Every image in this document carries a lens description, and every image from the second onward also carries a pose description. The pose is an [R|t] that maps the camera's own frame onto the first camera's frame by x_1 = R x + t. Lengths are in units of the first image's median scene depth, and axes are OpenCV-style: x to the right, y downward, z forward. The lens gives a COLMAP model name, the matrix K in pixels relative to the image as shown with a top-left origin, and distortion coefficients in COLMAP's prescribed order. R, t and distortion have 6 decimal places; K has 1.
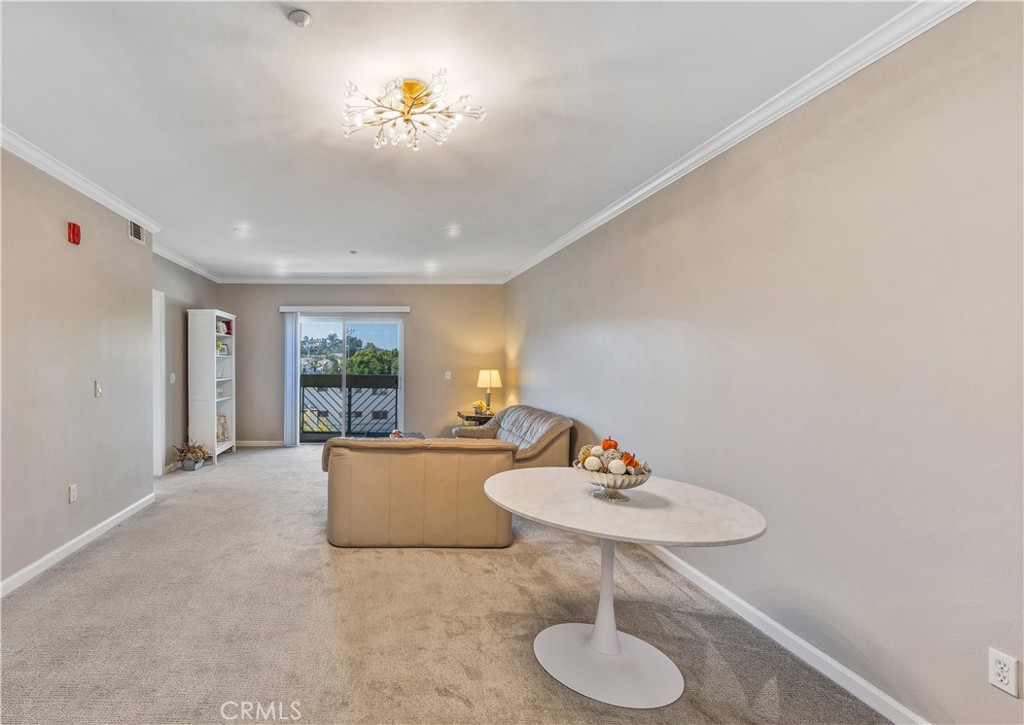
lens RADIAL K [[600.0, 0, 511.9], [0, 600.0, 345.5], [0, 0, 1]] dist [-0.002925, -0.001568]
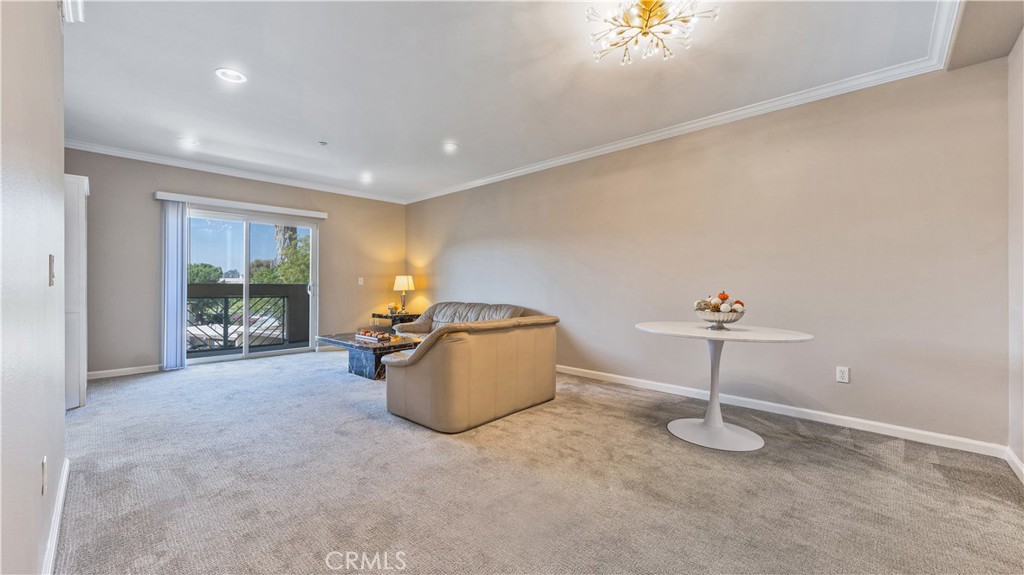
lens RADIAL K [[392.9, 0, 512.0], [0, 392.9, 287.5], [0, 0, 1]] dist [-0.001451, 0.000038]
pose [[0.680908, -0.009867, 0.732302, -0.487427], [0.007554, 0.999951, 0.006450, 0.064707], [-0.732330, 0.001140, 0.680949, 0.343976]]
